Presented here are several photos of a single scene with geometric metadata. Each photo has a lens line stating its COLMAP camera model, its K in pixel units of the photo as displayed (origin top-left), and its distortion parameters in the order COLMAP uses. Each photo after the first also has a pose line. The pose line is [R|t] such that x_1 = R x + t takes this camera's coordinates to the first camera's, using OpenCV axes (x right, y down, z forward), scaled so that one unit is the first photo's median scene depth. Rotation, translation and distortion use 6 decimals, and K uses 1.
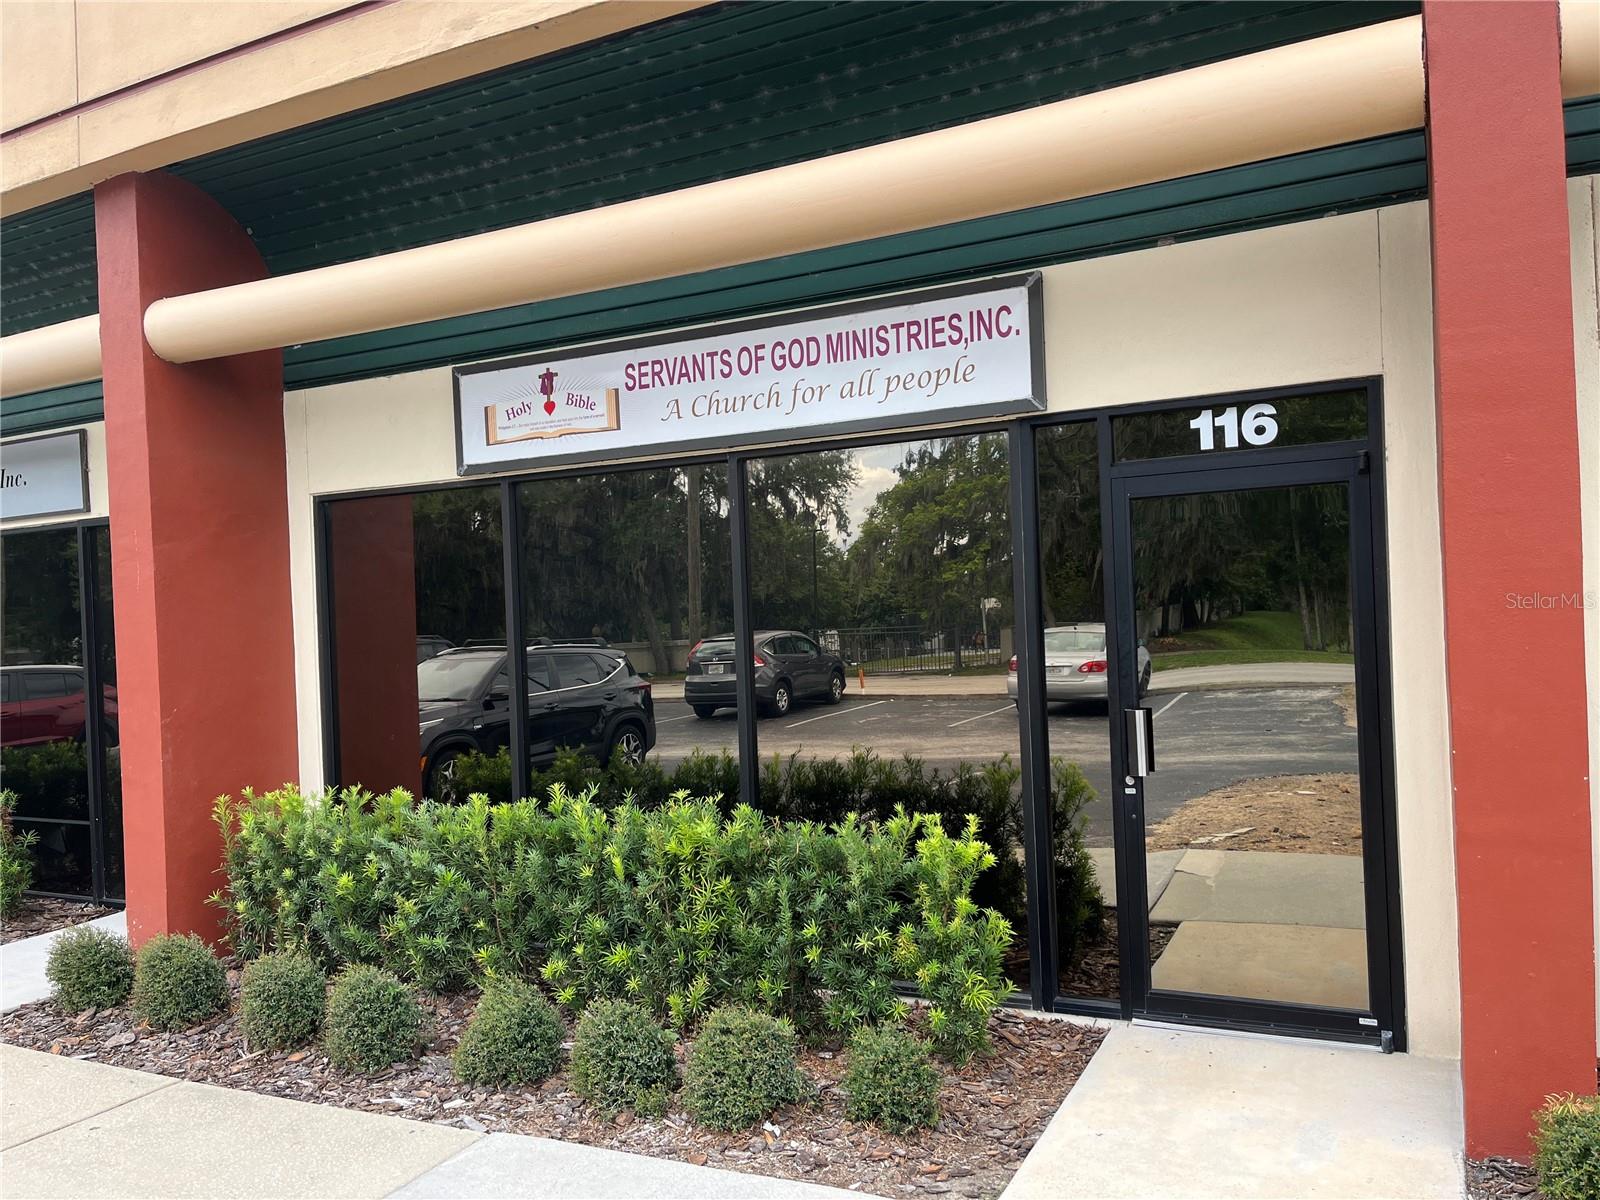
lens RADIAL K [[1194.3, 0, 799.4], [0, 1194.3, 621.3], [0, 0, 1]] dist [0.098451, -0.159756]
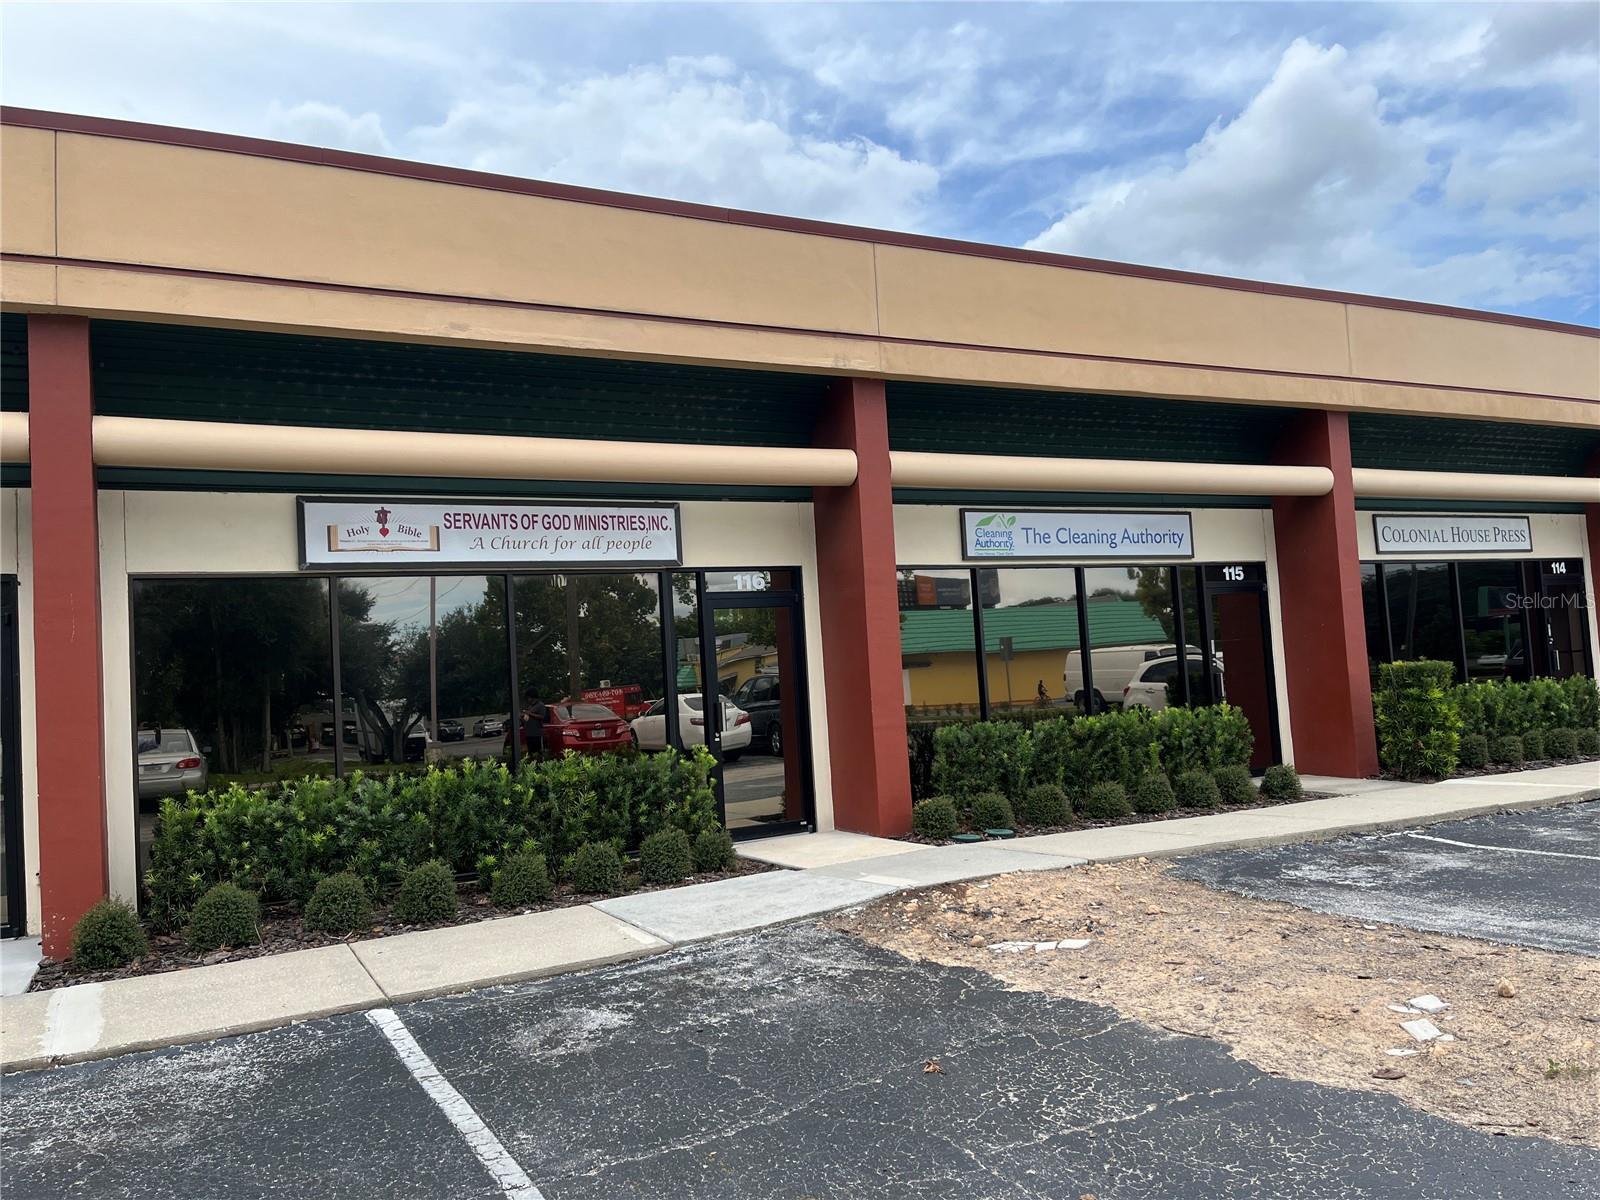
lens RADIAL K [[1201.4, 0, 800.0], [0, 1201.4, 600.0], [0, 0, 1]] dist [0.000128, -0.000084]
pose [[0.580453, 0.058326, 0.812202, -1.244894], [0.044132, 0.993712, -0.102900, 0.102889], [-0.813097, 0.095572, 0.574230, -0.359125]]
